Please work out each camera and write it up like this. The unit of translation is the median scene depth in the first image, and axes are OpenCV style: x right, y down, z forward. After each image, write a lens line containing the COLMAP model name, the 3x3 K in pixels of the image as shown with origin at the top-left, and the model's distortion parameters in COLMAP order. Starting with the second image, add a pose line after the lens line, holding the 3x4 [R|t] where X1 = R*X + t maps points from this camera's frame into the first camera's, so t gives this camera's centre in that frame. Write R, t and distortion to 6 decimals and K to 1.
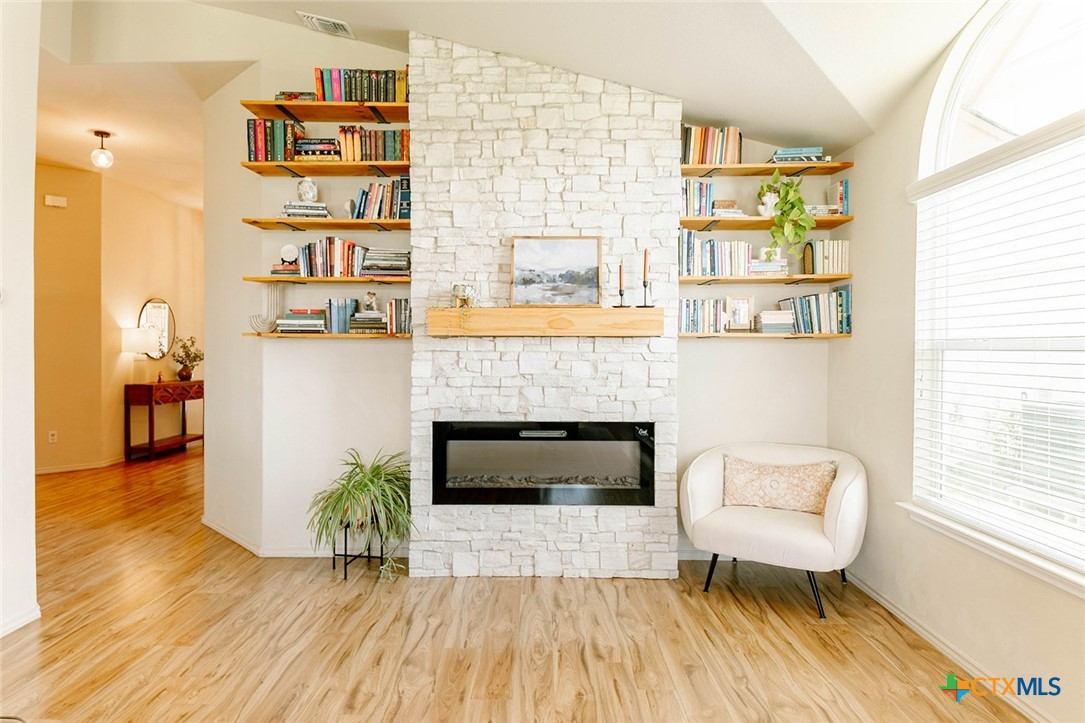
lens RADIAL K [[669.3, 0, 542.5], [0, 669.3, 361.5], [0, 0, 1]] dist [0.037662, -0.000622]
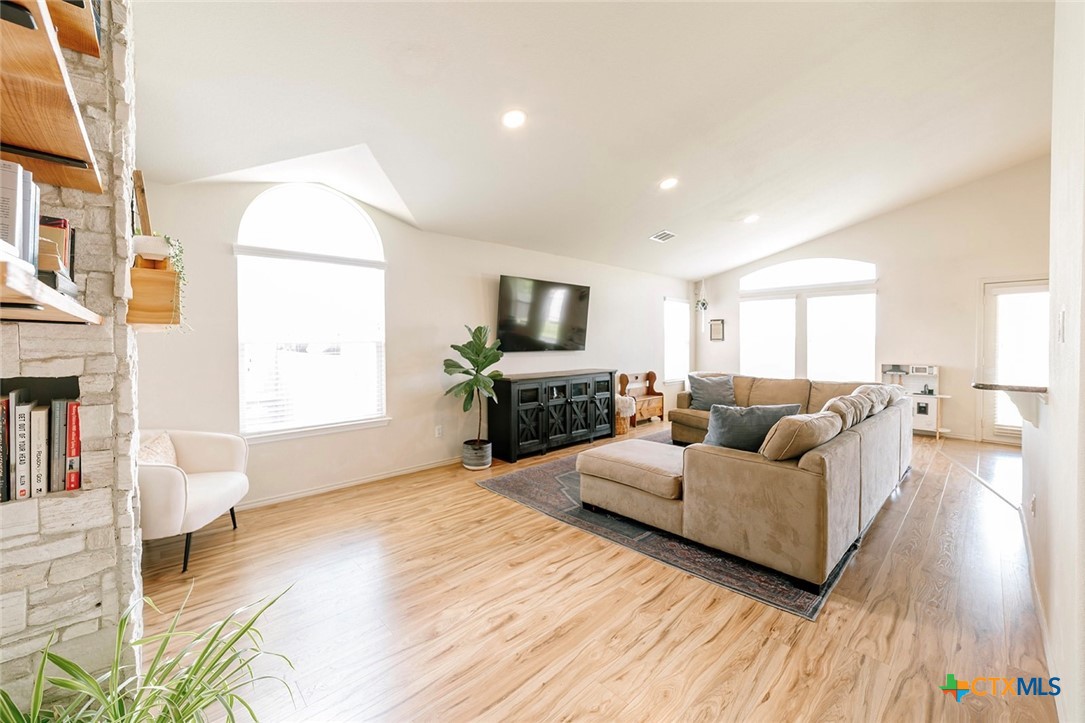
lens RADIAL K [[422.4, 0, 527.0], [0, 422.4, 347.8], [0, 0, 1]] dist [0.000555, 0.000017]
pose [[-0.674165, -0.012721, 0.738471, -0.794171], [0.020667, 0.999135, 0.036078, -0.037335], [-0.738291, 0.039584, -0.673320, 1.326276]]
